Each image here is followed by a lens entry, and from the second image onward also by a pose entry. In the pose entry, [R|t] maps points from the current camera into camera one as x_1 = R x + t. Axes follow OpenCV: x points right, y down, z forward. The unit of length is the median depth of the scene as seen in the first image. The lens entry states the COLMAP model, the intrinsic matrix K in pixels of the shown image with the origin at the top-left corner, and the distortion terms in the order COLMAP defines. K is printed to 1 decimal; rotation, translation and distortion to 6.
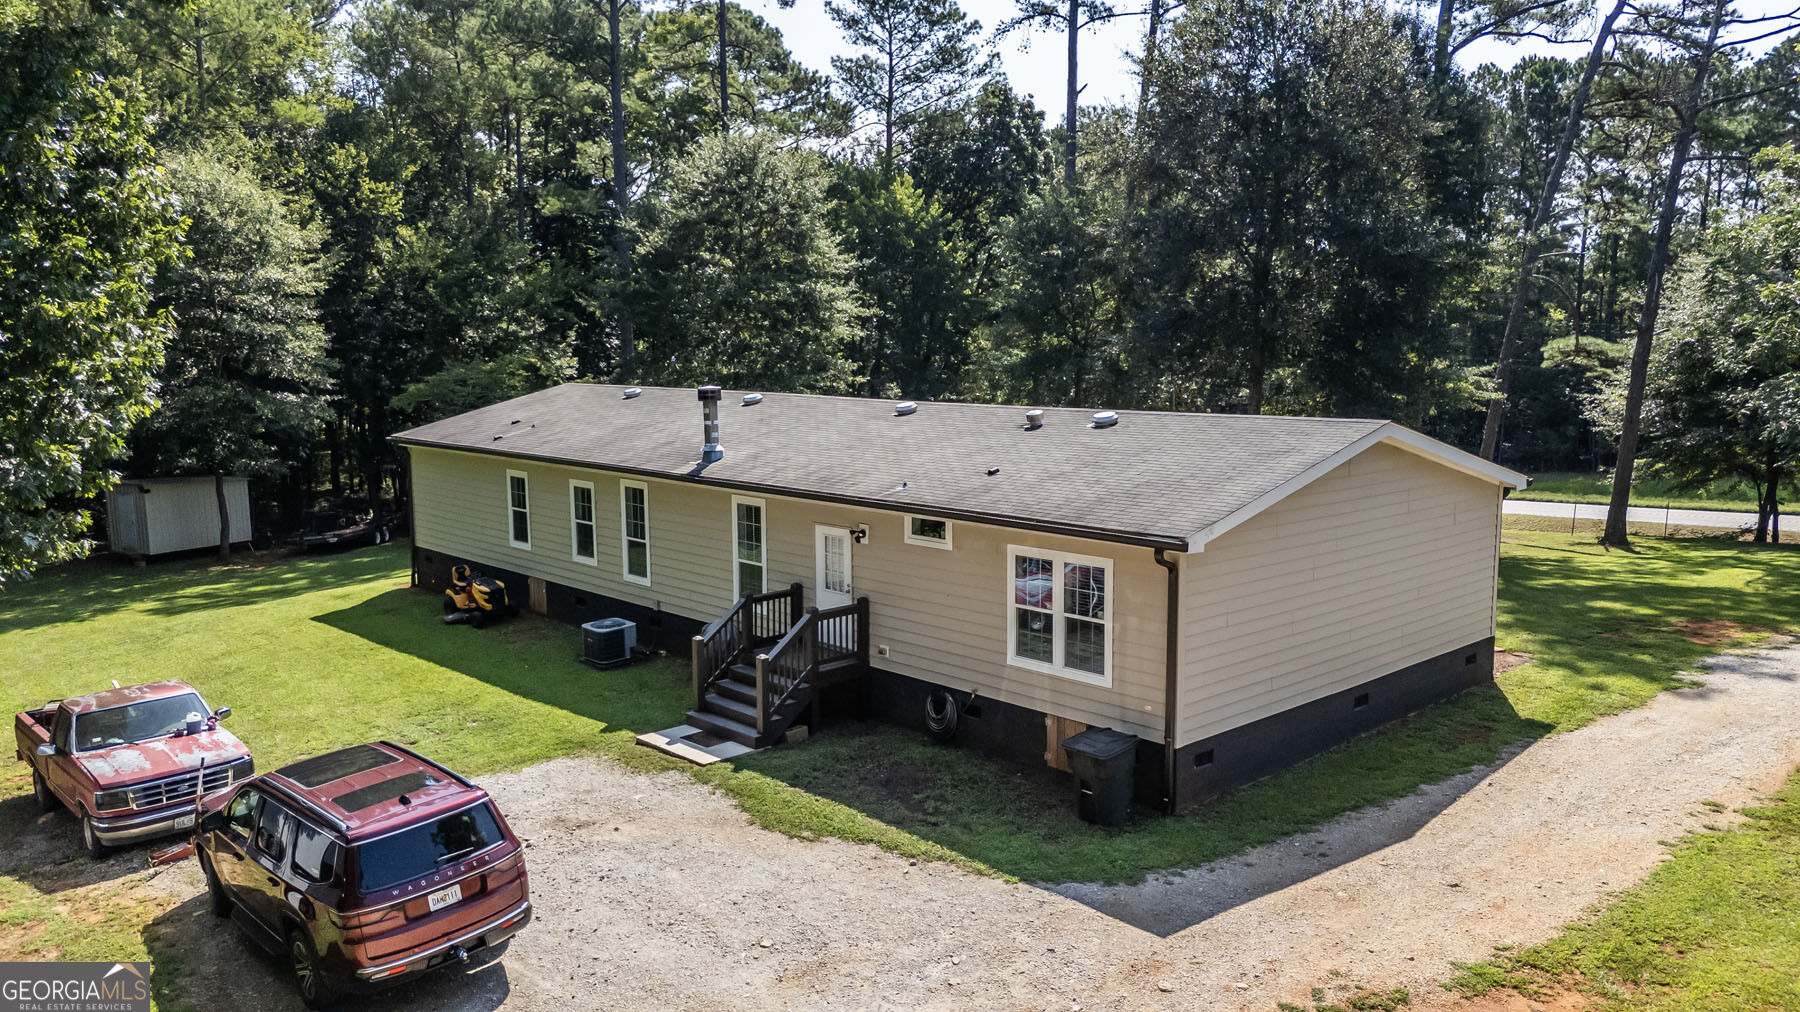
lens RADIAL K [[1327.2, 0, 911.5], [0, 1327.2, 500.2], [0, 0, 1]] dist [0.071078, -0.071591]
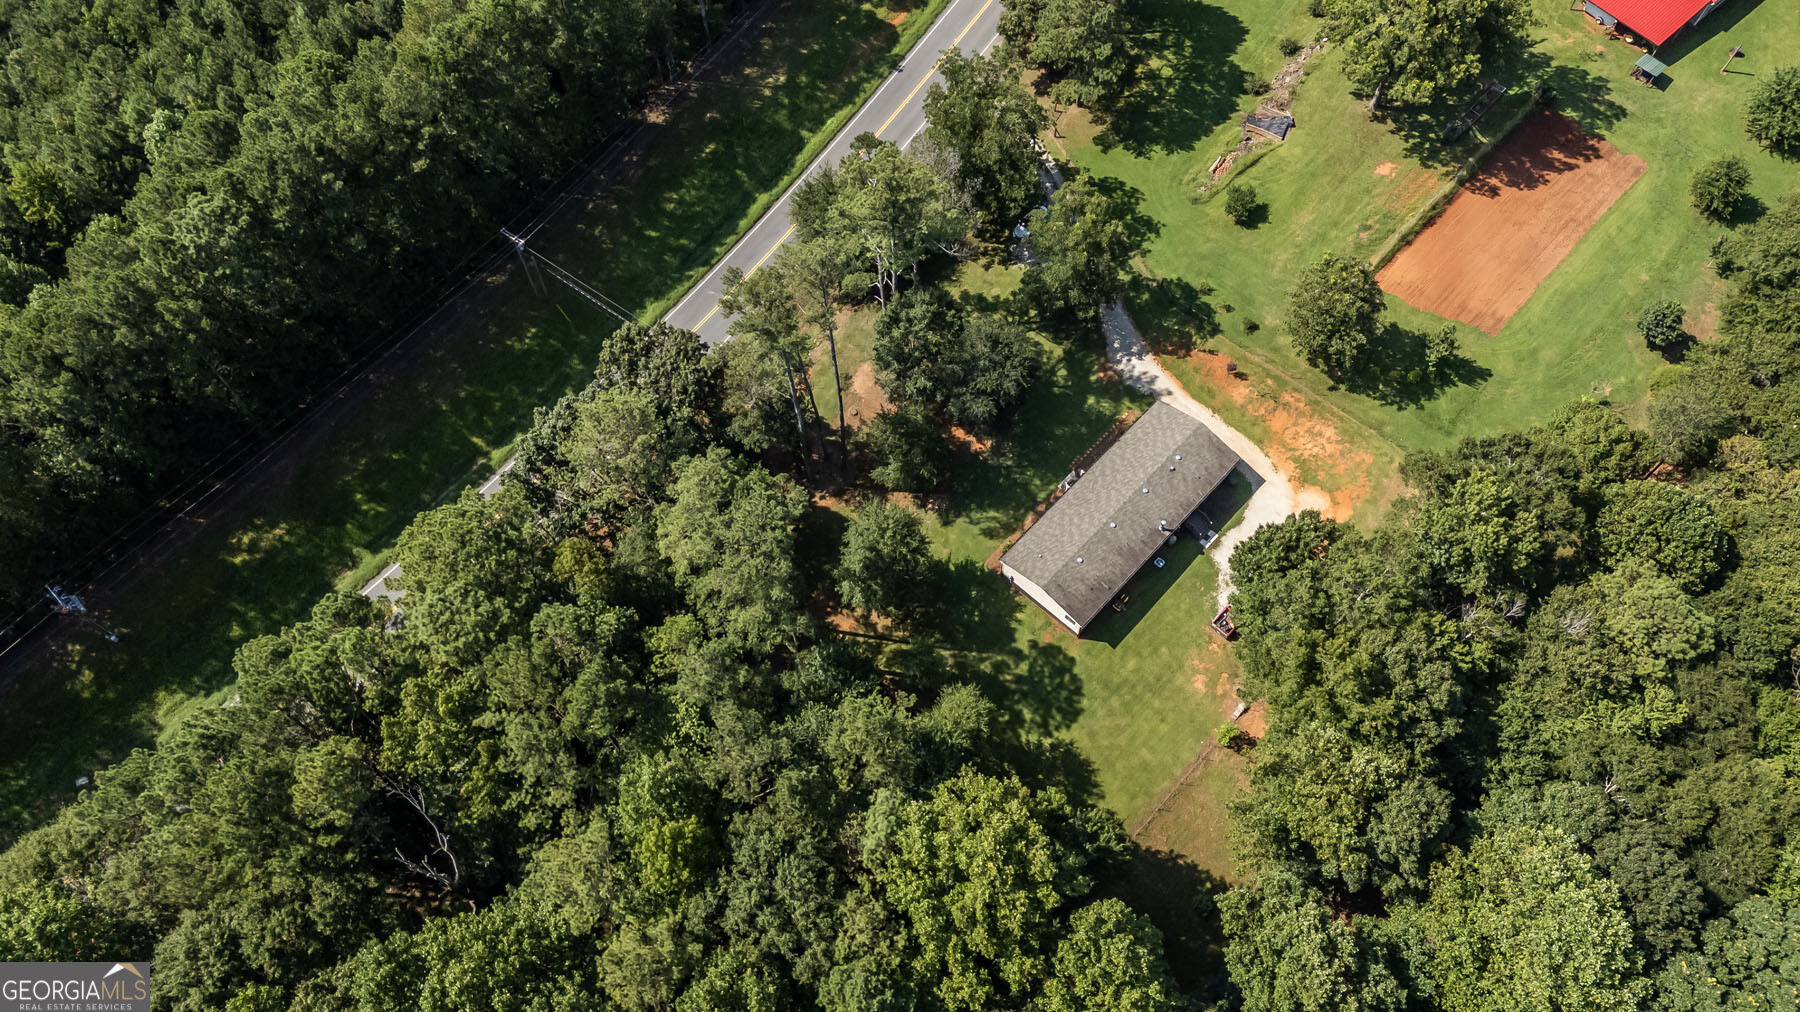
lens RADIAL K [[1327.2, 0, 886.9], [0, 1327.2, 514.2], [0, 0, 1]] dist [0.071078, -0.071591]
pose [[-0.054621, -0.884713, 0.462924, -2.801030], [0.133879, 0.452941, 0.881431, -5.454996], [-0.989491, 0.110120, 0.093705, 1.832387]]
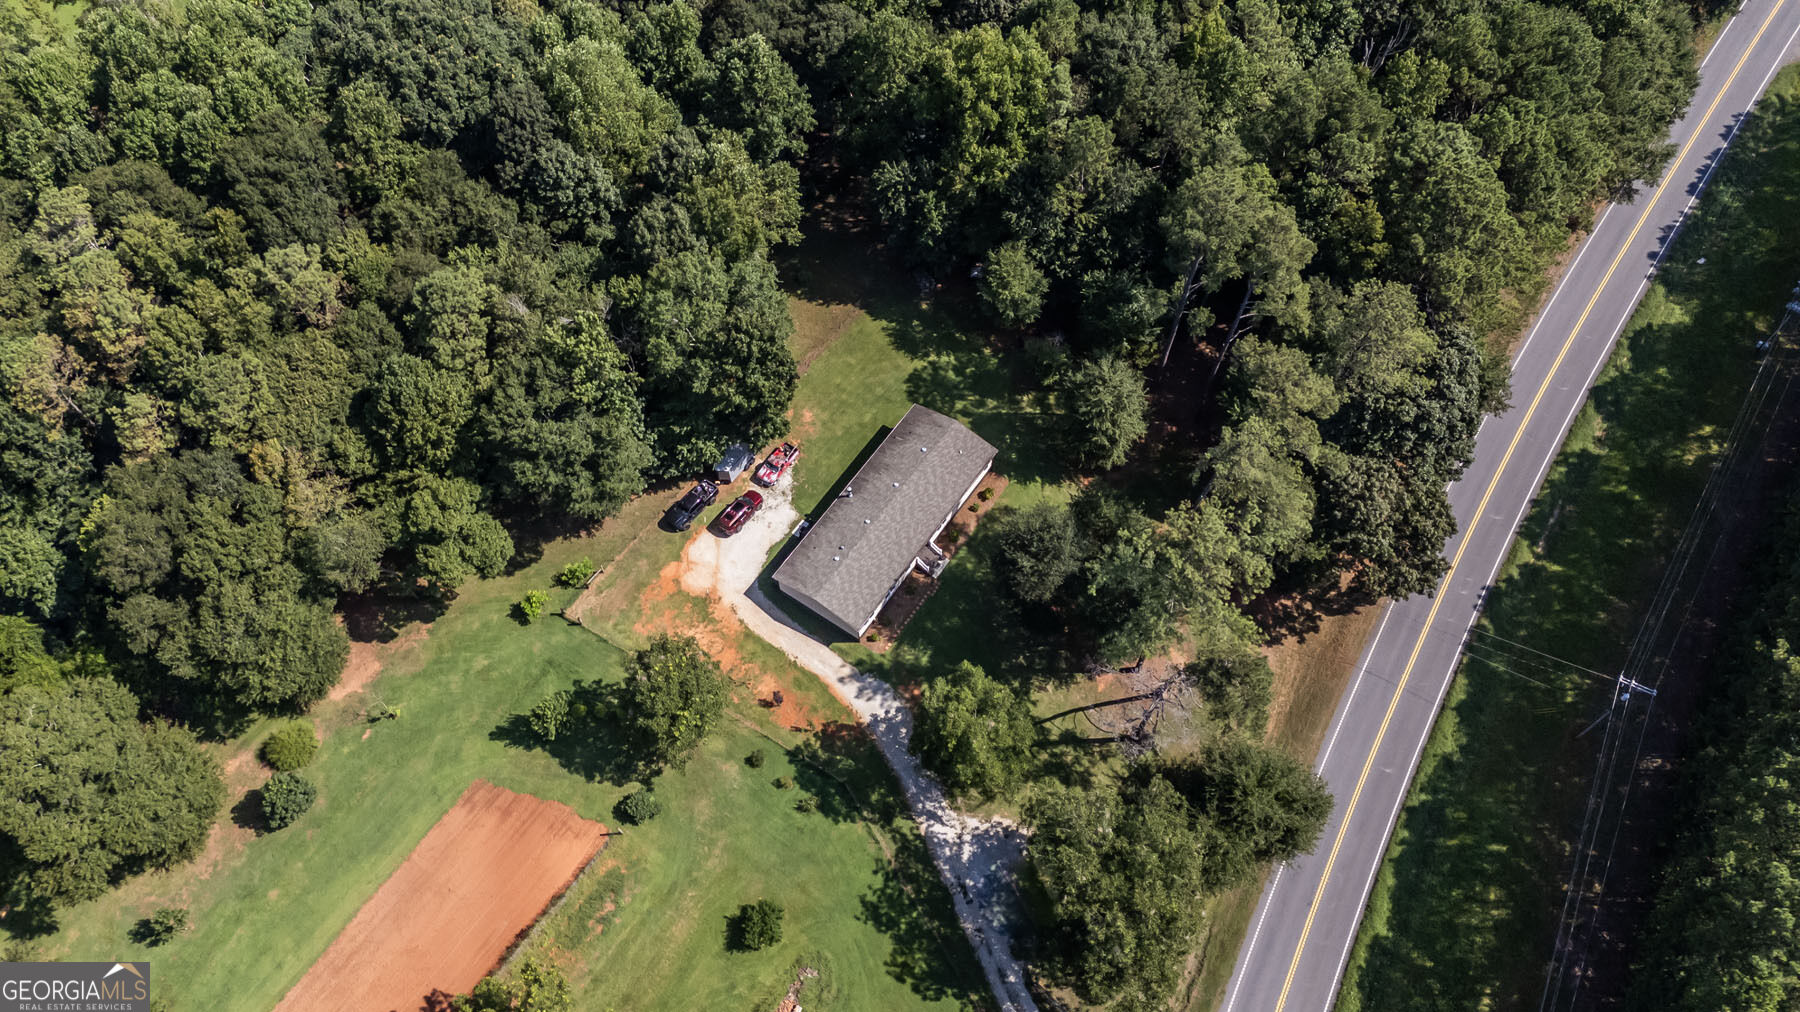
lens RADIAL K [[1327.2, 0, 899.2], [0, 1327.2, 509.2], [0, 0, 1]] dist [0.071078, -0.071591]
pose [[0.199286, 0.854400, -0.479882, 2.880527], [-0.102306, 0.505169, 0.856935, -5.320739], [0.974586, -0.121680, 0.188083, 0.243262]]
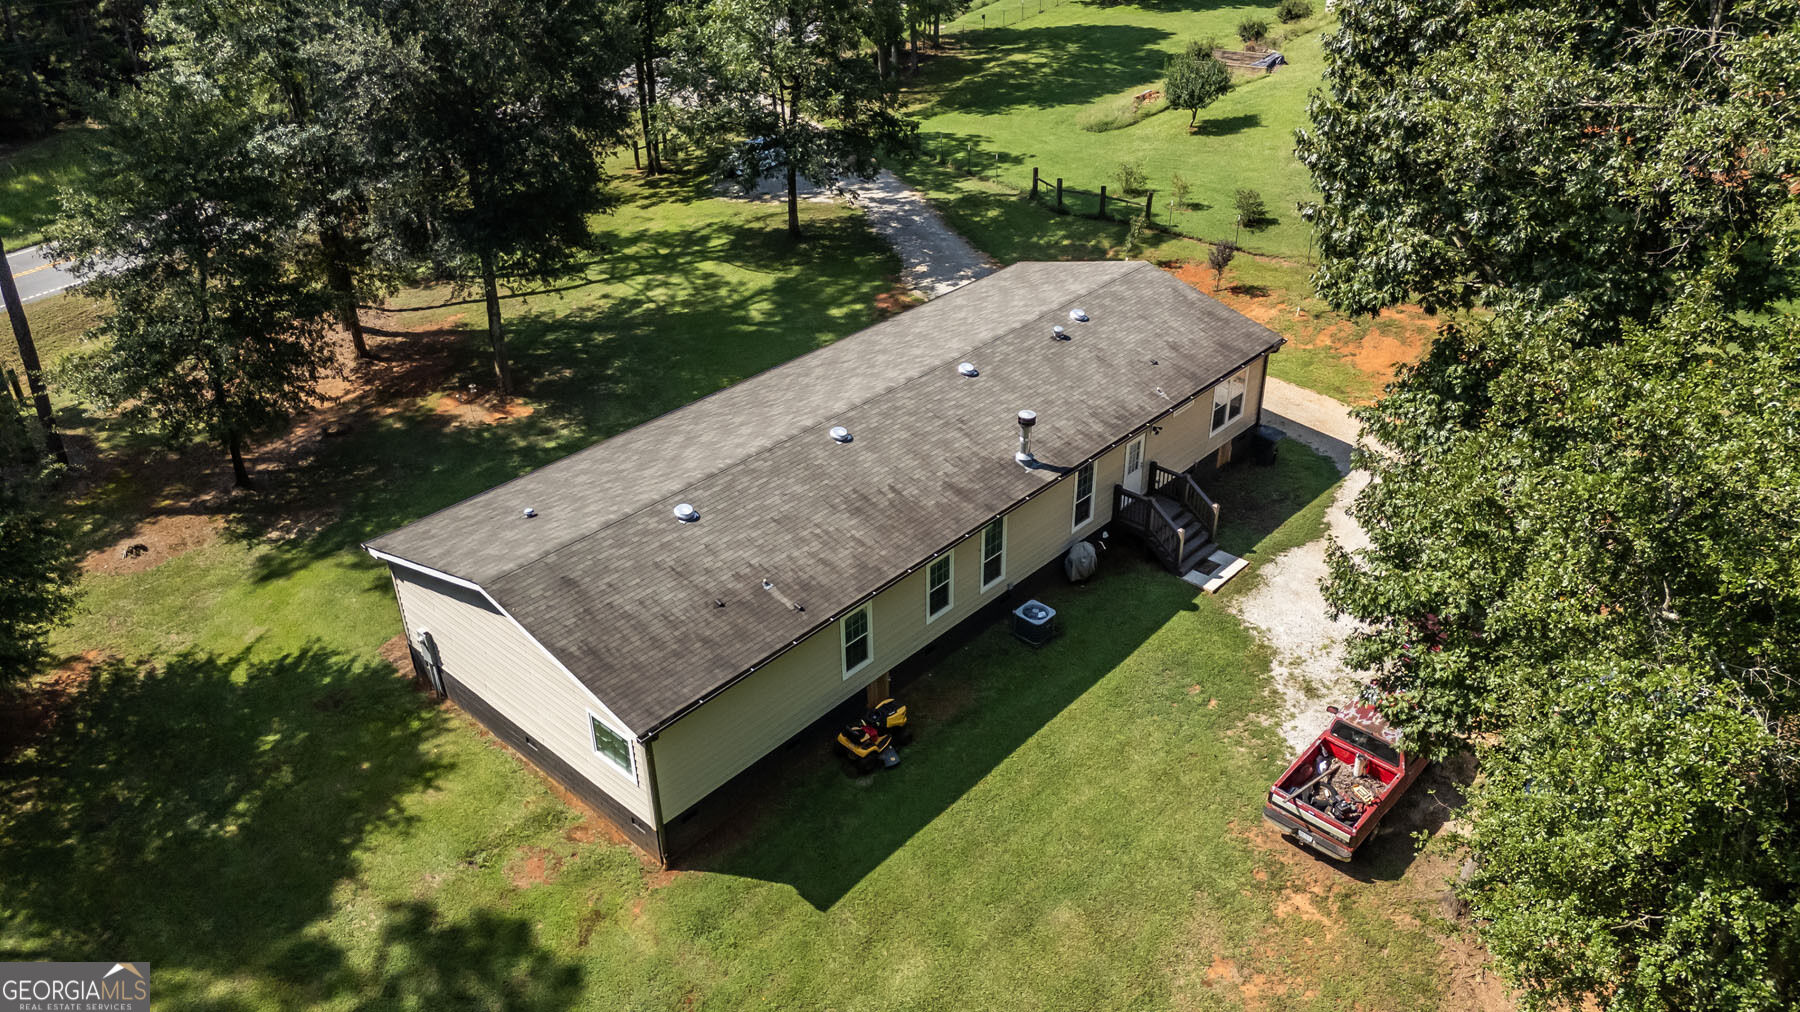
lens RADIAL K [[1327.2, 0, 906.8], [0, 1327.2, 501.1], [0, 0, 1]] dist [0.071078, -0.071591]
pose [[-0.076040, -0.499129, 0.863185, -1.533735], [0.126159, 0.853918, 0.504884, -0.798427], [-0.989091, 0.147290, -0.001963, 1.331743]]
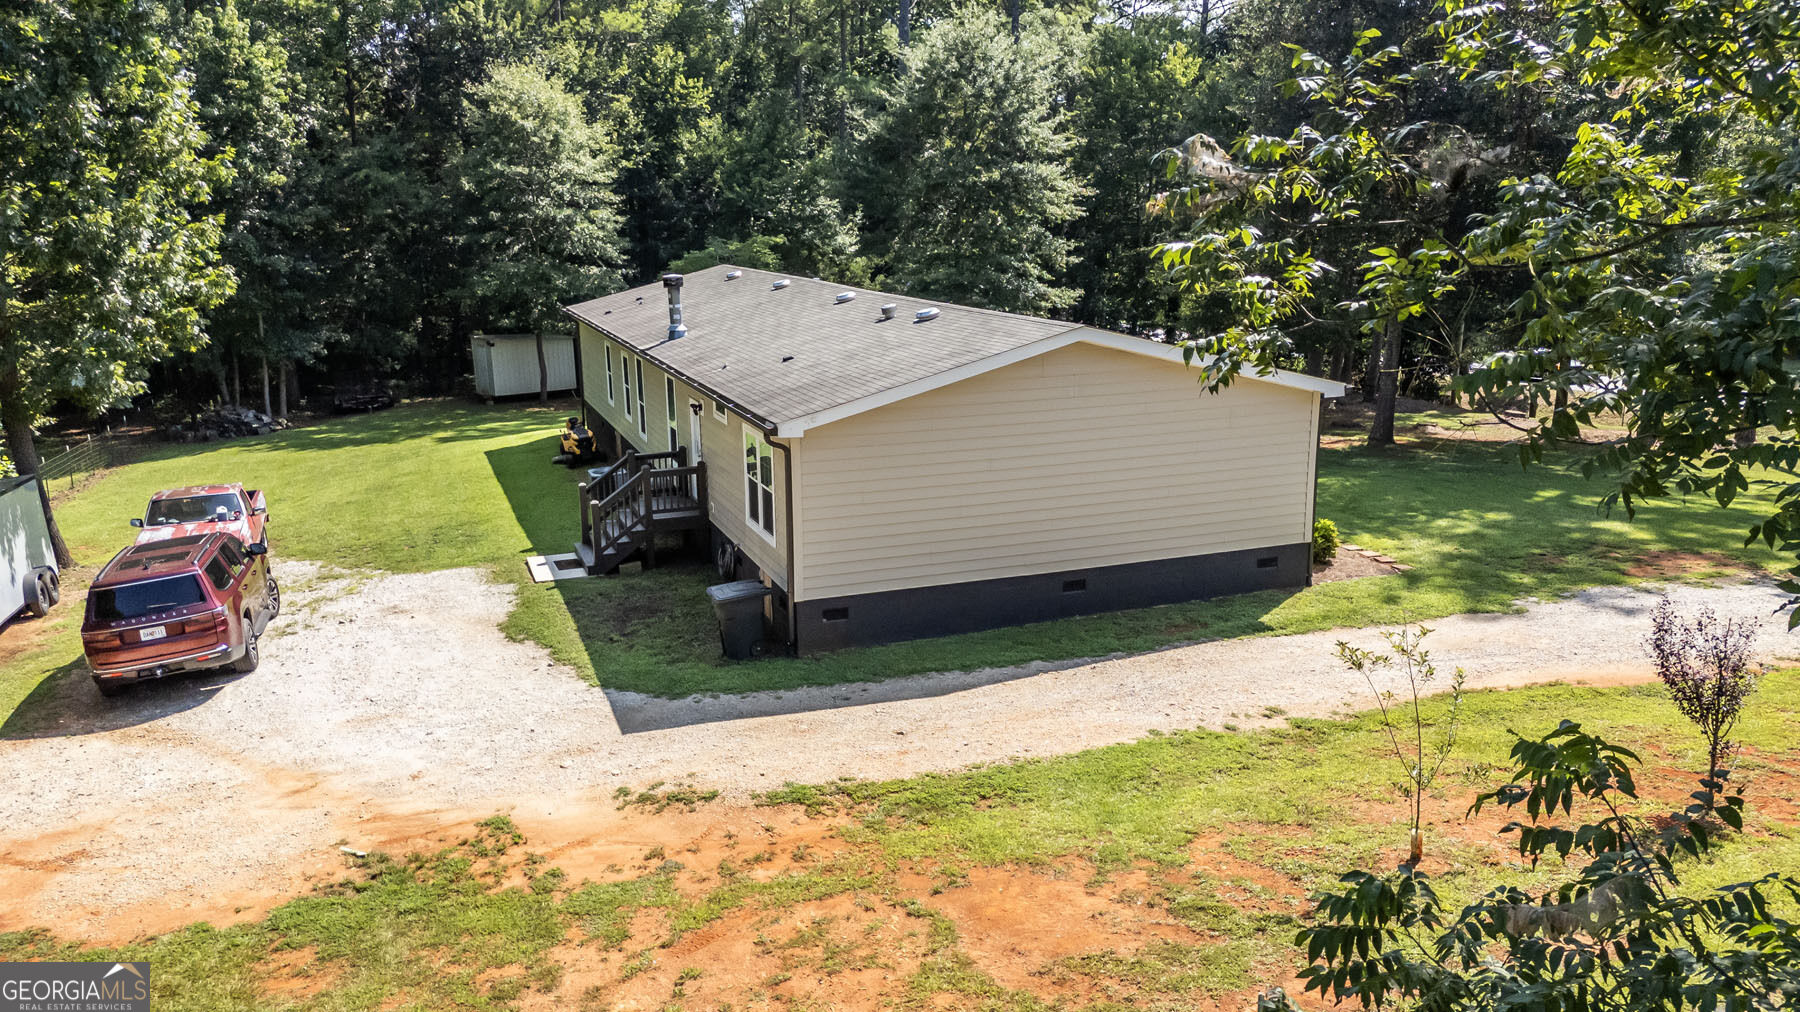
lens RADIAL K [[1327.2, 0, 918.8], [0, 1327.2, 515.2], [0, 0, 1]] dist [0.071078, -0.071591]
pose [[0.925362, 0.081746, -0.370166, 0.588300], [-0.040473, 0.992196, 0.117936, -0.026412], [0.376918, -0.094152, 0.921449, -0.025259]]
